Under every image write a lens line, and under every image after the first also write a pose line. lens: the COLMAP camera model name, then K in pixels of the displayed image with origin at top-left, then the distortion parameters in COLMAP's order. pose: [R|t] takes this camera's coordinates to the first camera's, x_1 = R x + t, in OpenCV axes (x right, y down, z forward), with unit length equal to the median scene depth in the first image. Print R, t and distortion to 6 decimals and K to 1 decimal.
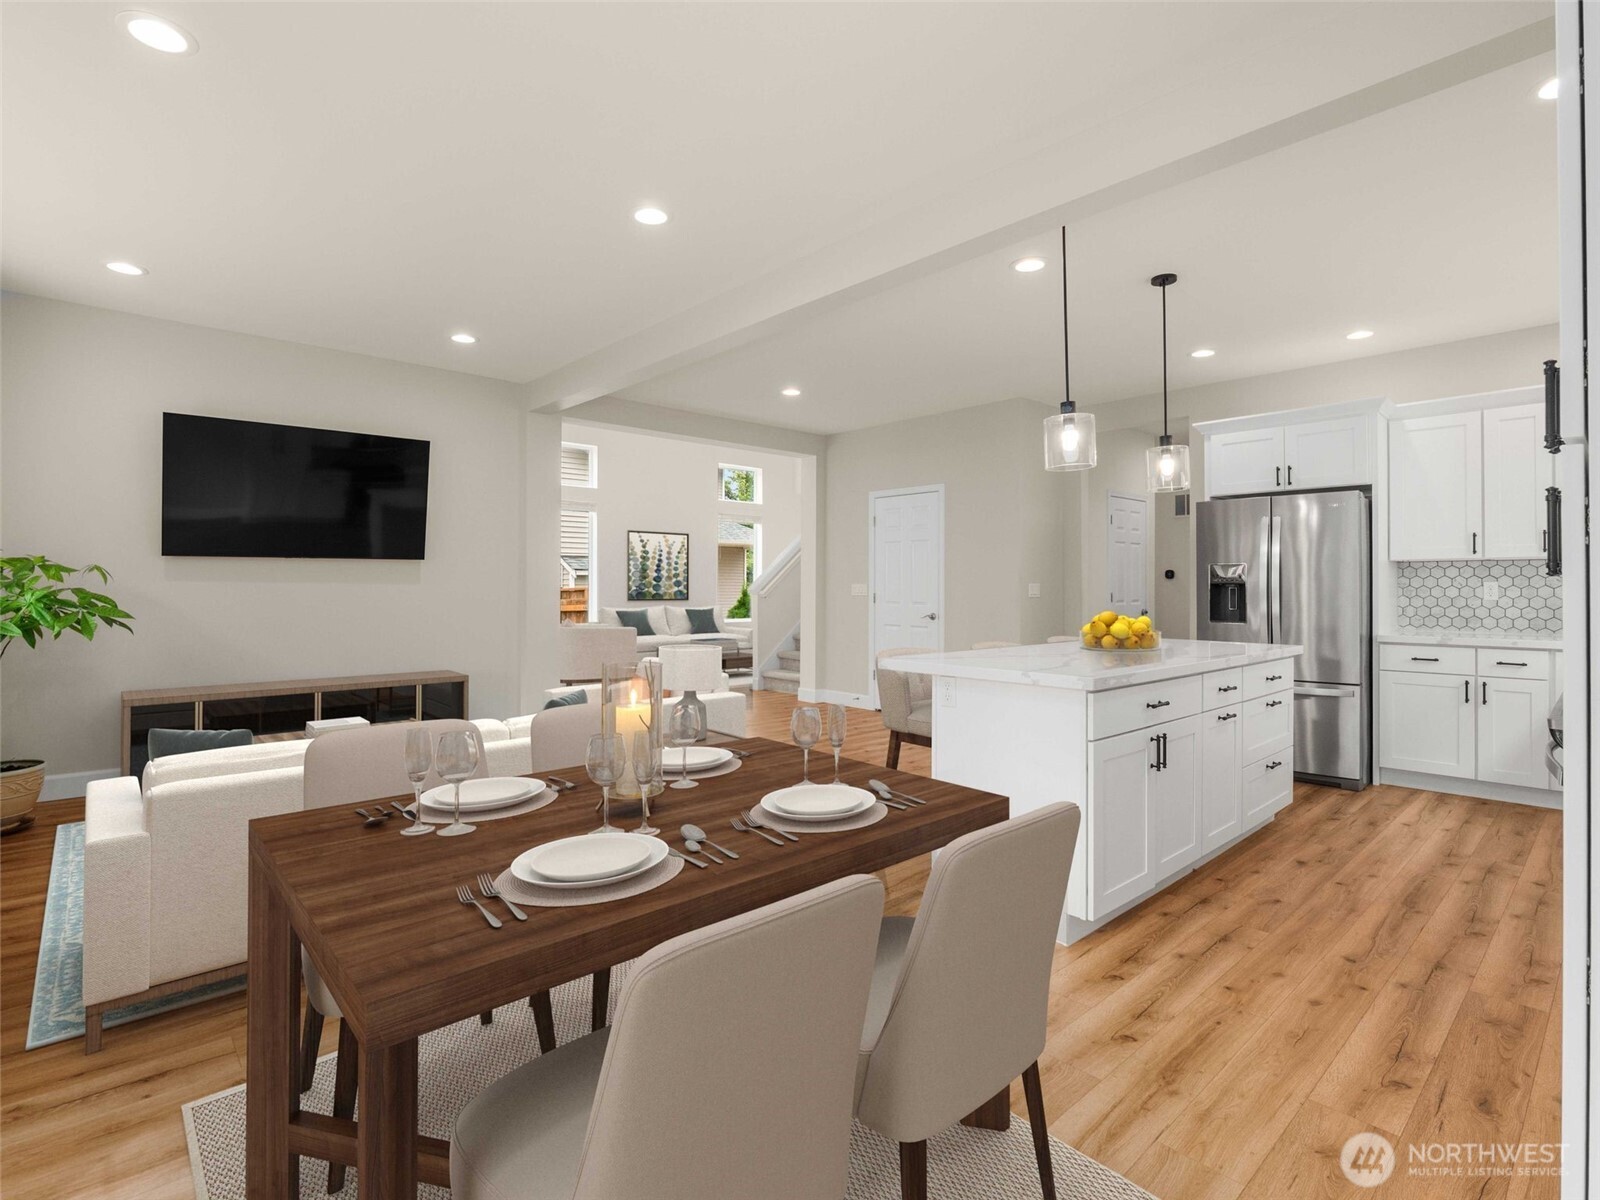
lens RADIAL K [[789.8, 0, 791.1], [0, 789.8, 581.9], [0, 0, 1]] dist [-0.015850, 0.000195]
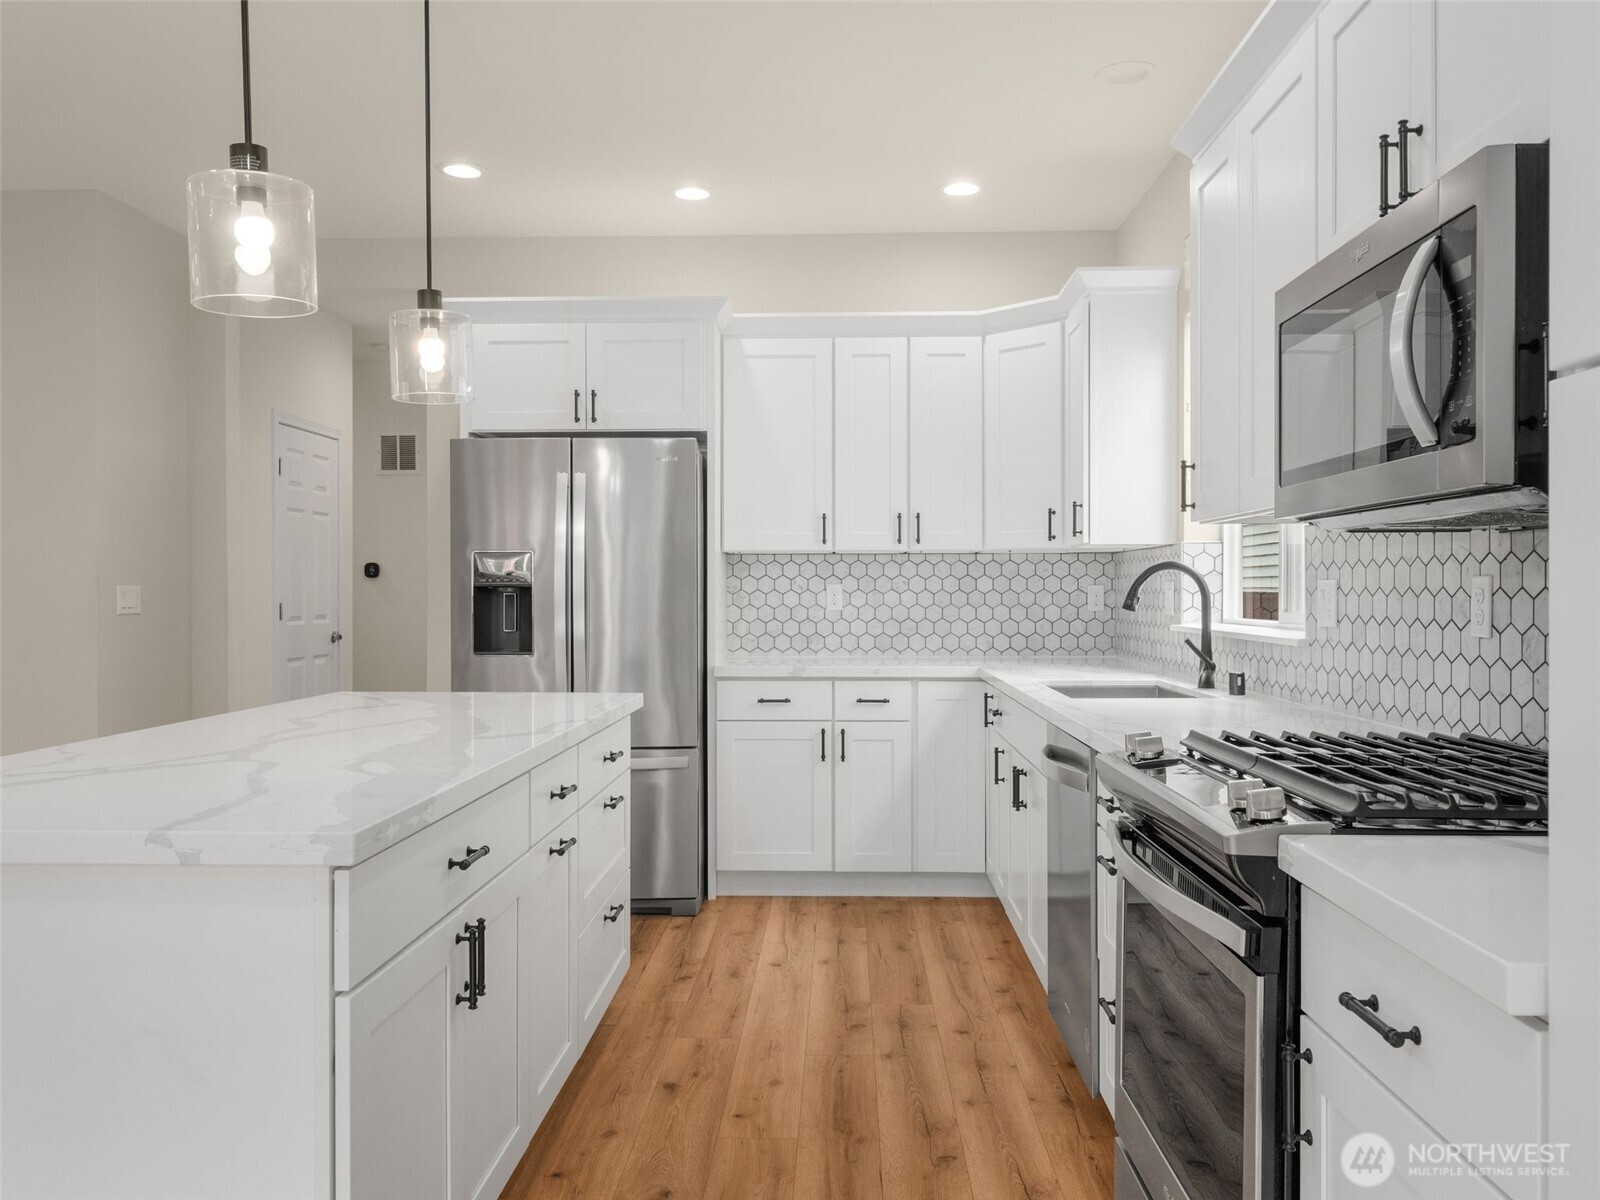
lens RADIAL K [[1260.5, 0, 800.0], [0, 1260.5, 600.0], [0, 0, 1]] dist [0.008305, -0.000418]
pose [[0.692982, -0.005920, 0.720930, 0.051758], [-0.003712, 0.999924, 0.011779, 0.000697], [-0.720945, -0.010839, 0.692907, 0.234194]]
